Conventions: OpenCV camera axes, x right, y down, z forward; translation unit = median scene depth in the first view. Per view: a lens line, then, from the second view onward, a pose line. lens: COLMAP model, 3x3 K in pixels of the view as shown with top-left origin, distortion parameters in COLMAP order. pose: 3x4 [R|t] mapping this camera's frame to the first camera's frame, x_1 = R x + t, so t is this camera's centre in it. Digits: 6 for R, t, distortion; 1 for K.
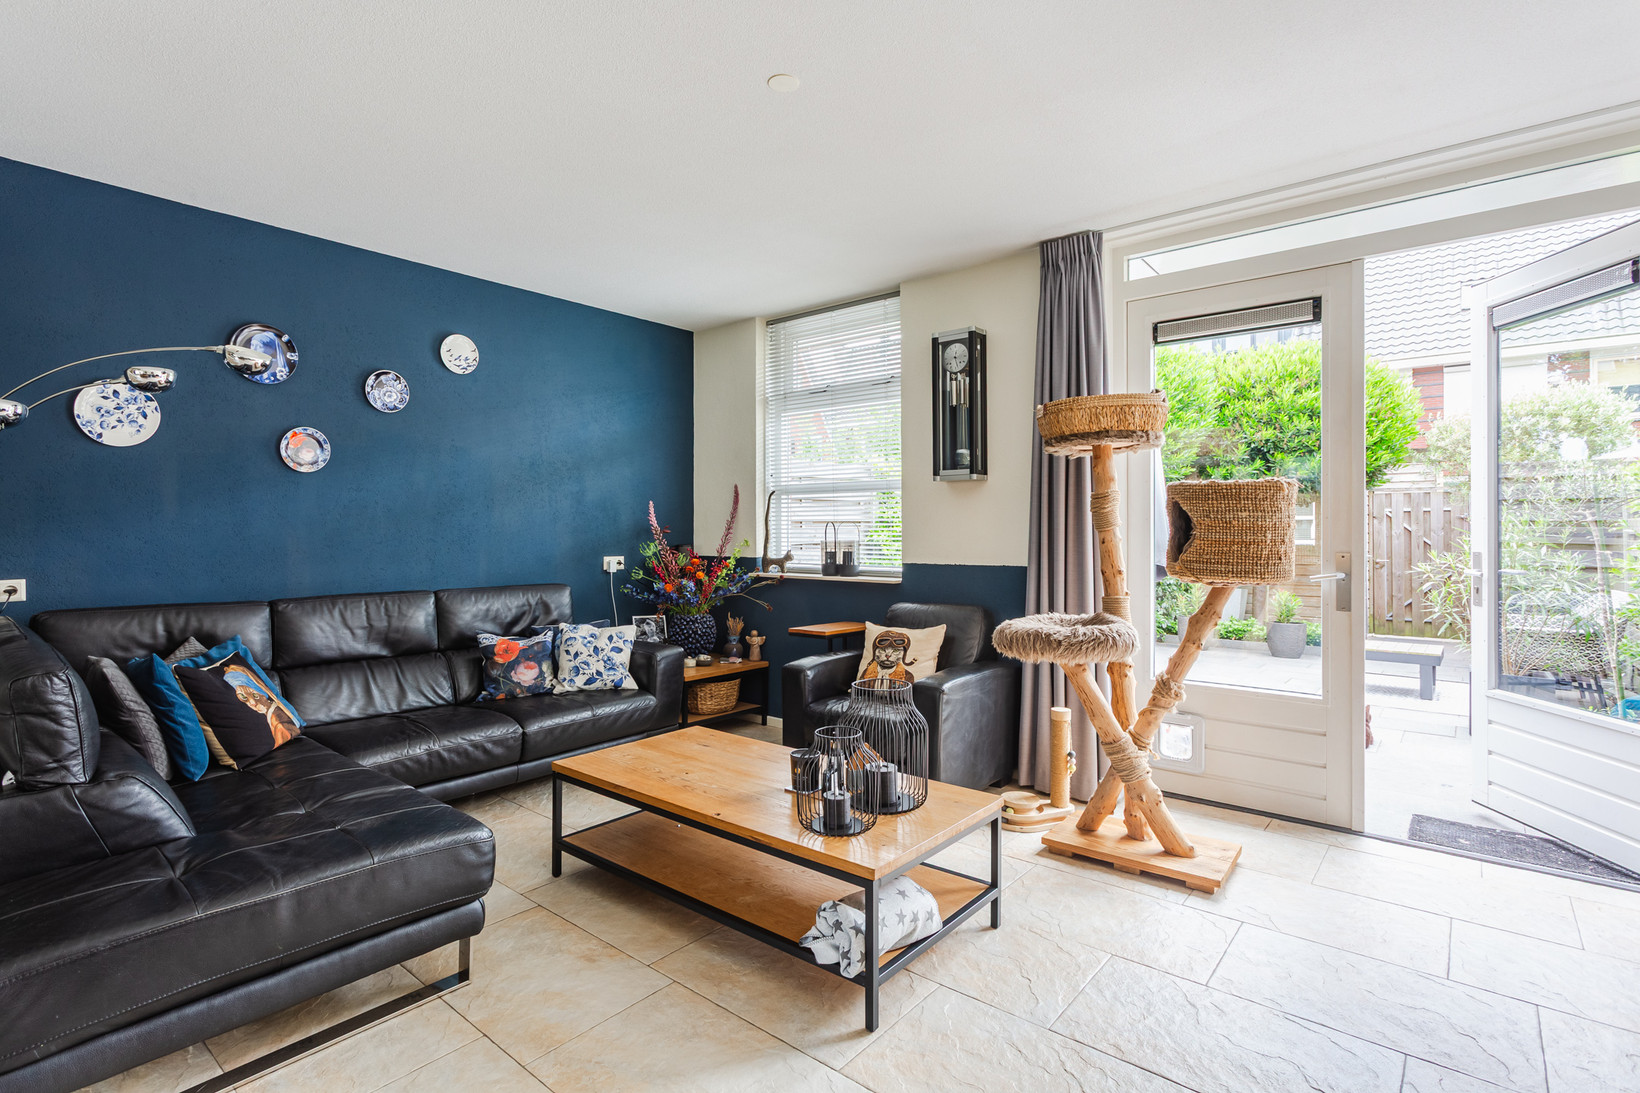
lens RADIAL K [[784.6, 0, 805.1], [0, 784.6, 533.2], [0, 0, 1]] dist [-0.023147, 0.008845]
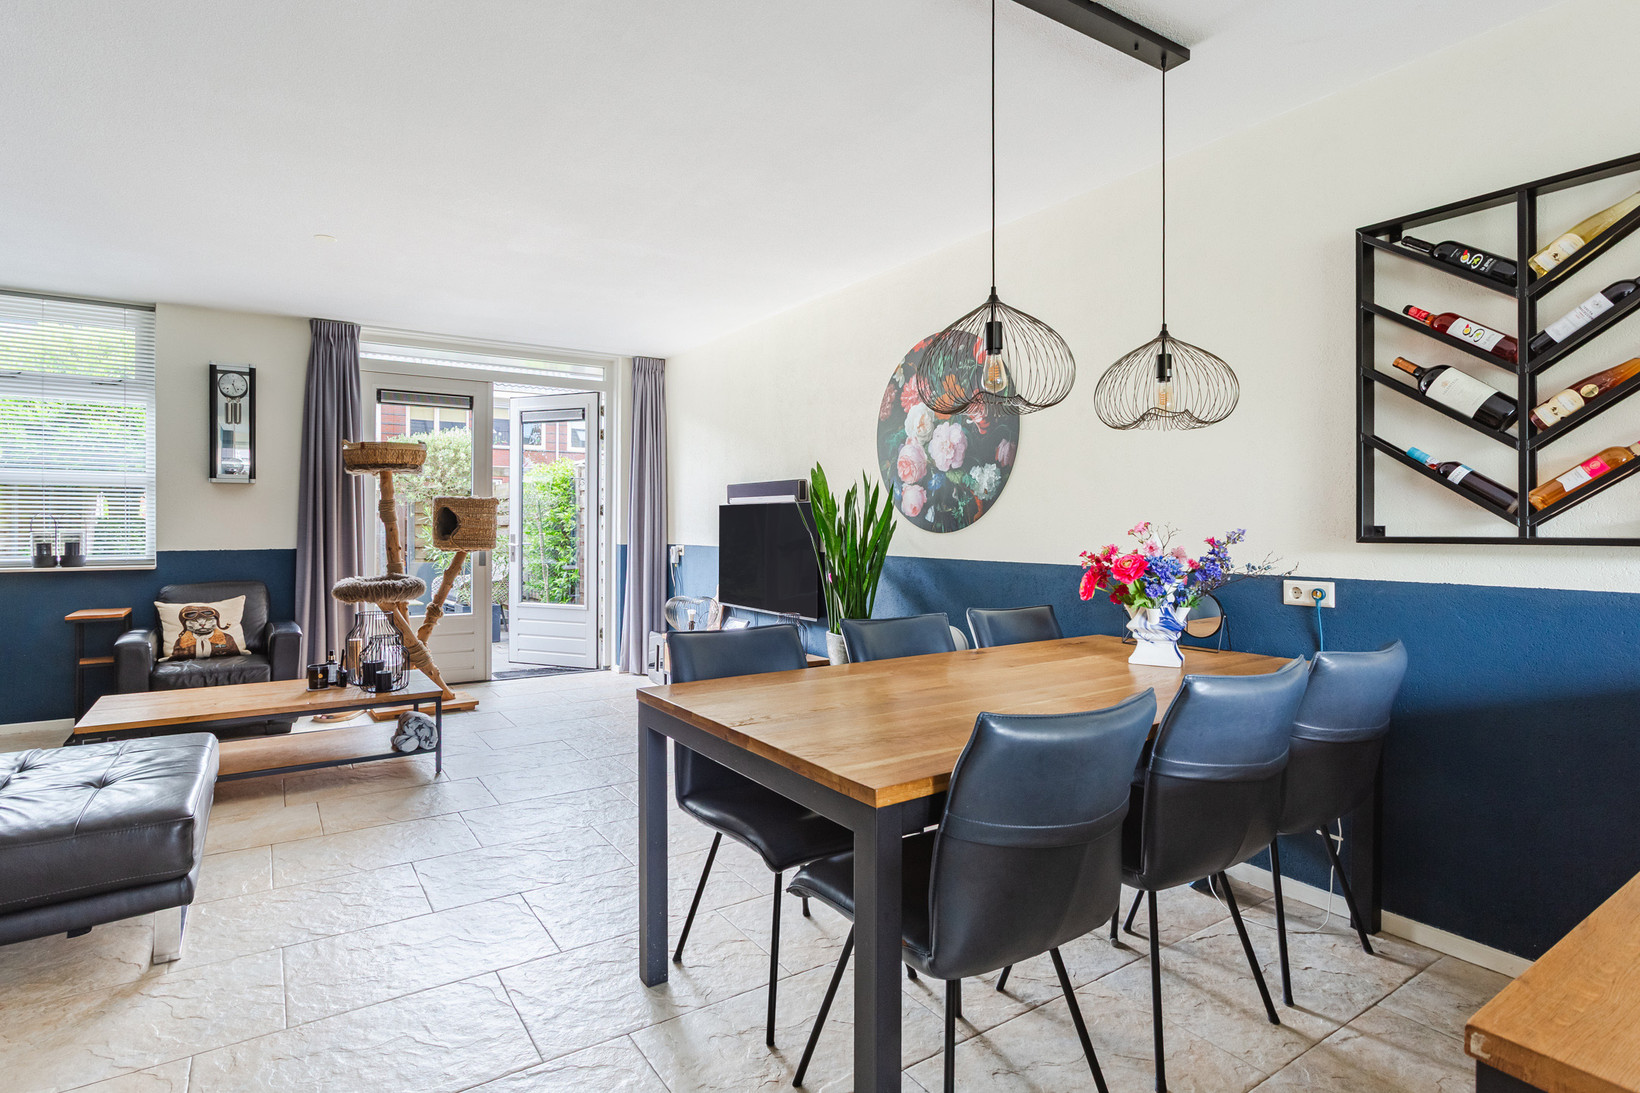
lens RADIAL K [[818.8, 0, 776.6], [0, 818.8, 519.8], [0, 0, 1]] dist [-0.009349, 0.001500]
pose [[0.295193, 0.005687, 0.955421, -0.825231], [0.001169, 0.999979, -0.006314, 0.001845], [-0.955437, 0.002981, 0.295181, -0.225206]]
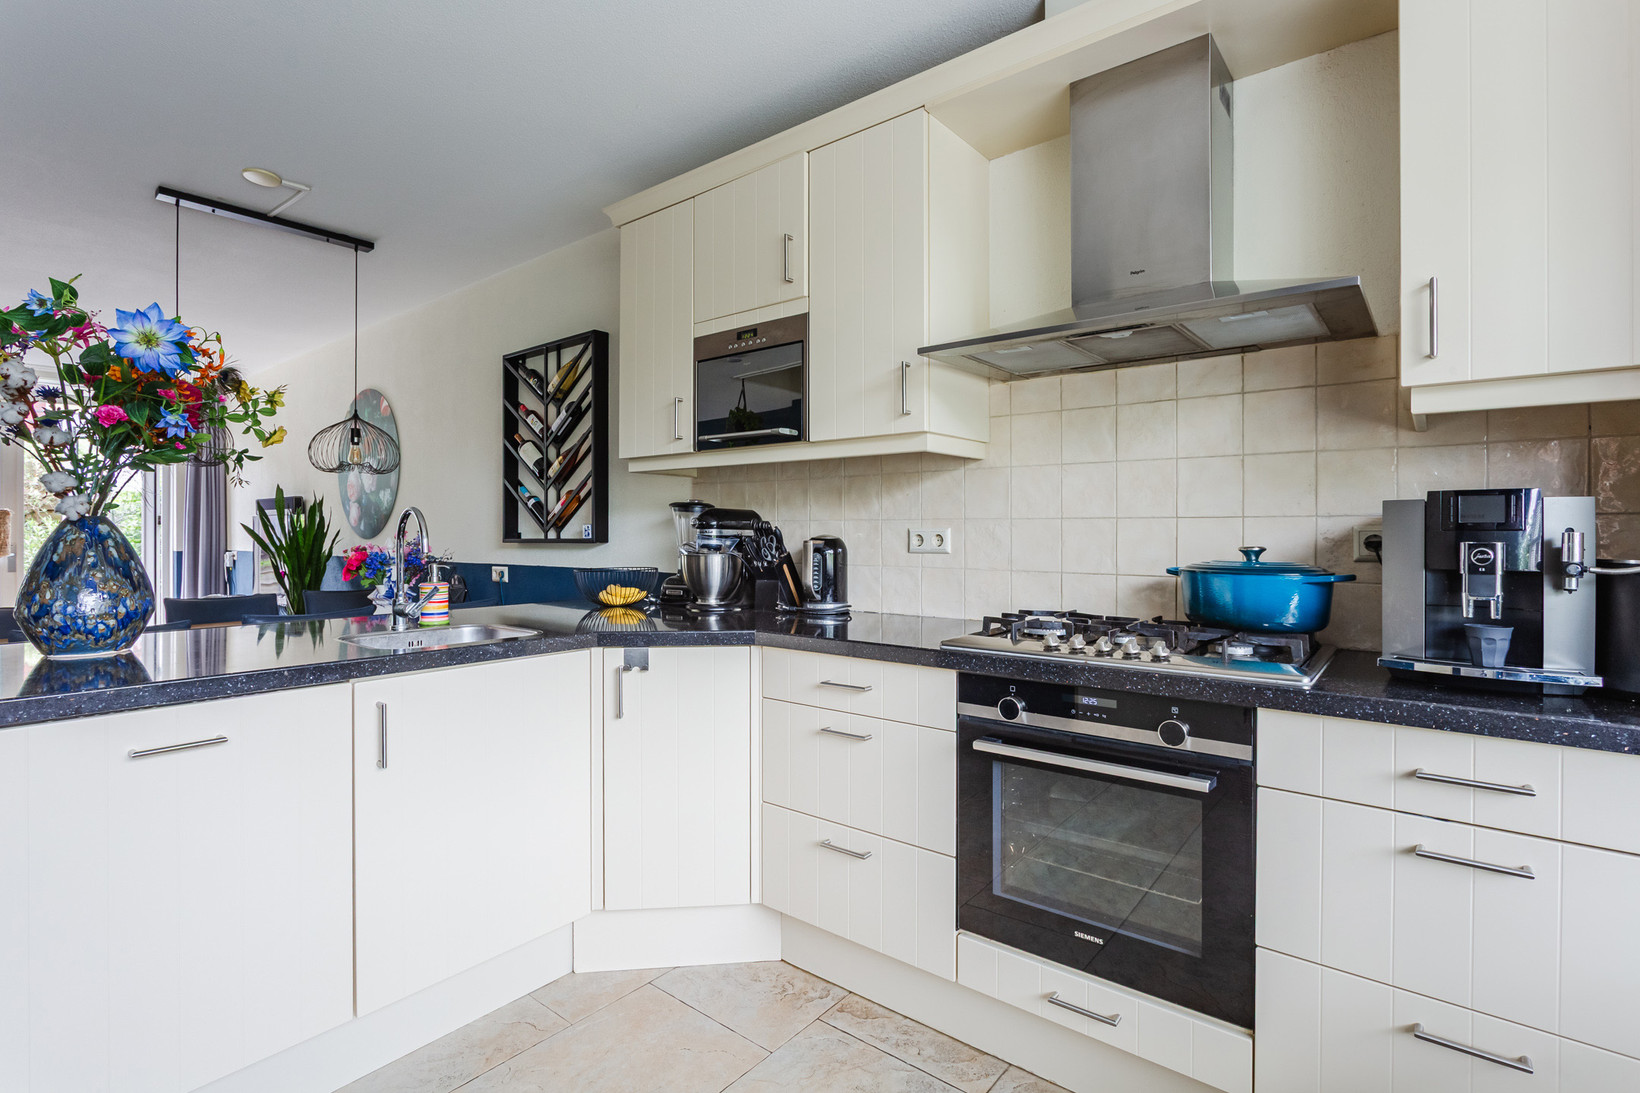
lens RADIAL K [[784.6, 0, 806.2], [0, 784.6, 530.1], [0, 0, 1]] dist [-0.023147, 0.008845]
pose [[-0.020496, 0.001136, 0.999789, -1.116186], [0.004452, 0.999990, -0.001045, 0.002552], [-0.999780, 0.004430, -0.020500, -0.842469]]
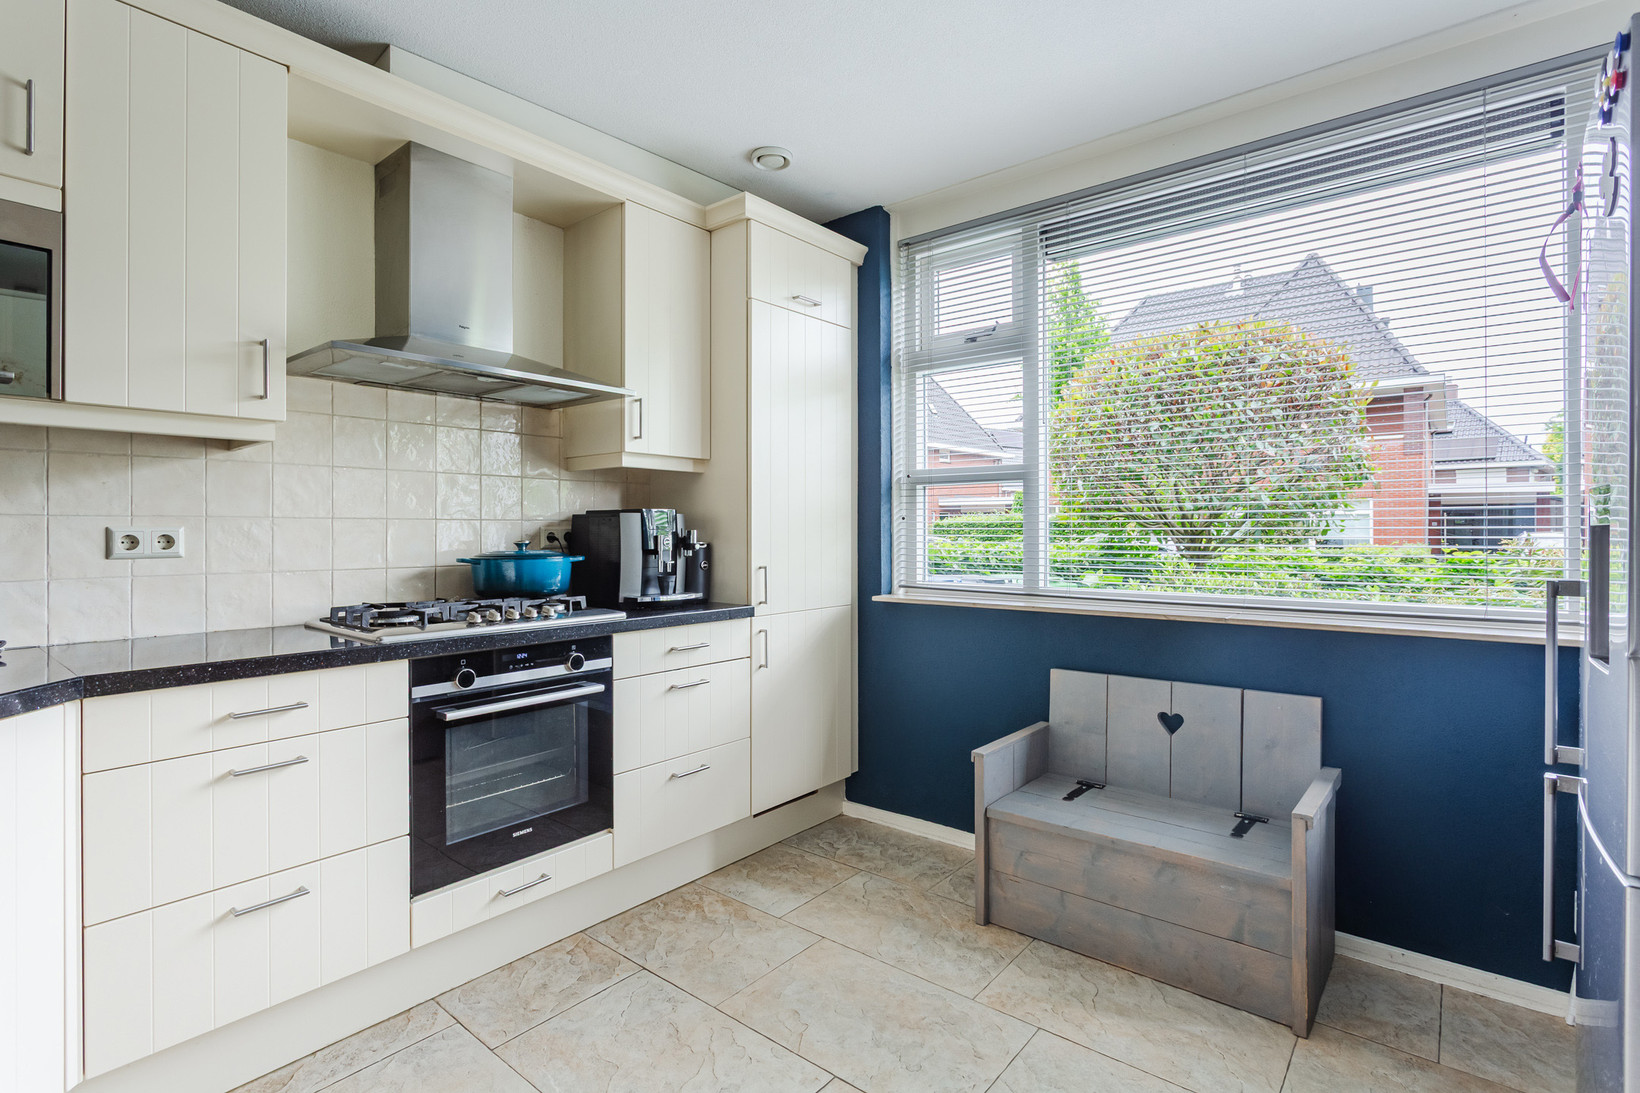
lens RADIAL K [[784.6, 0, 796.8], [0, 784.6, 532.5], [0, 0, 1]] dist [-0.023147, 0.008845]
pose [[-0.999990, 0.004044, -0.001865, -0.903529], [0.004032, 0.999971, 0.006456, 0.002744], [0.001891, 0.006449, -0.999977, -0.449471]]
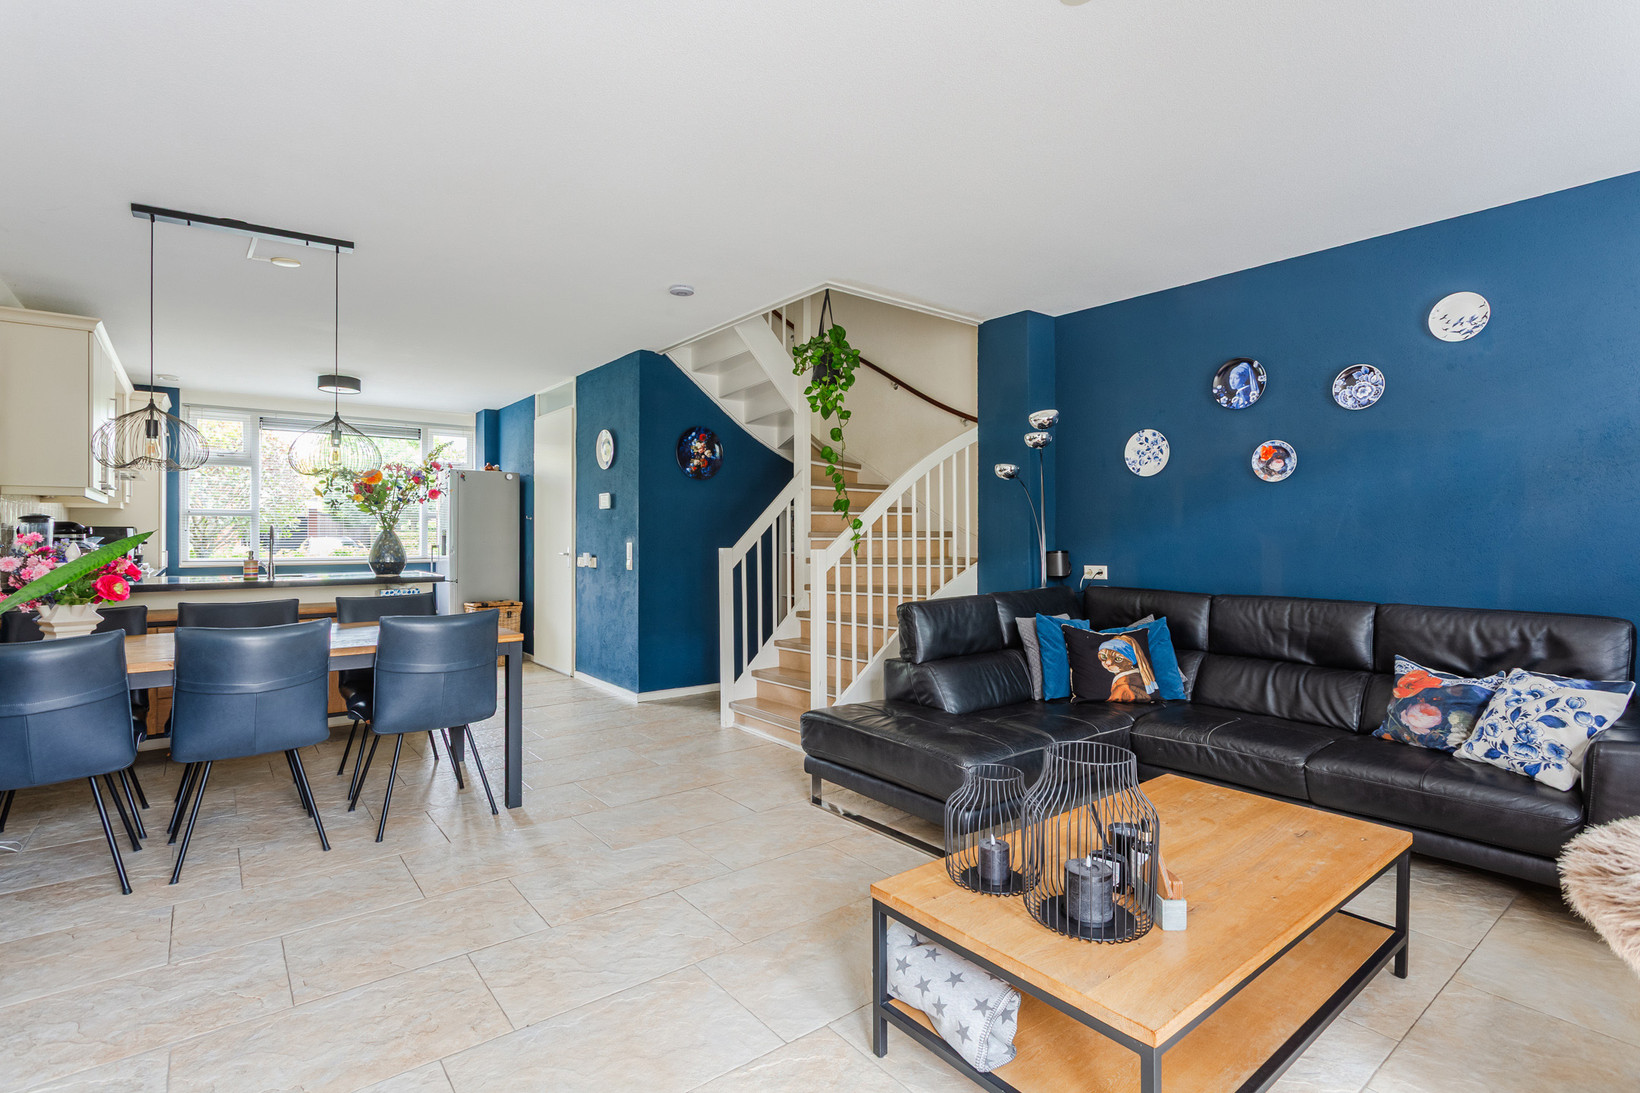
lens RADIAL K [[784.6, 0, 812.3], [0, 784.6, 537.0], [0, 0, 1]] dist [-0.023147, 0.008845]
pose [[-0.196279, 0.002572, -0.980545, 0.510137], [-0.003705, 0.999987, 0.003365, -0.002265], [0.980541, 0.004294, -0.196267, 0.540224]]
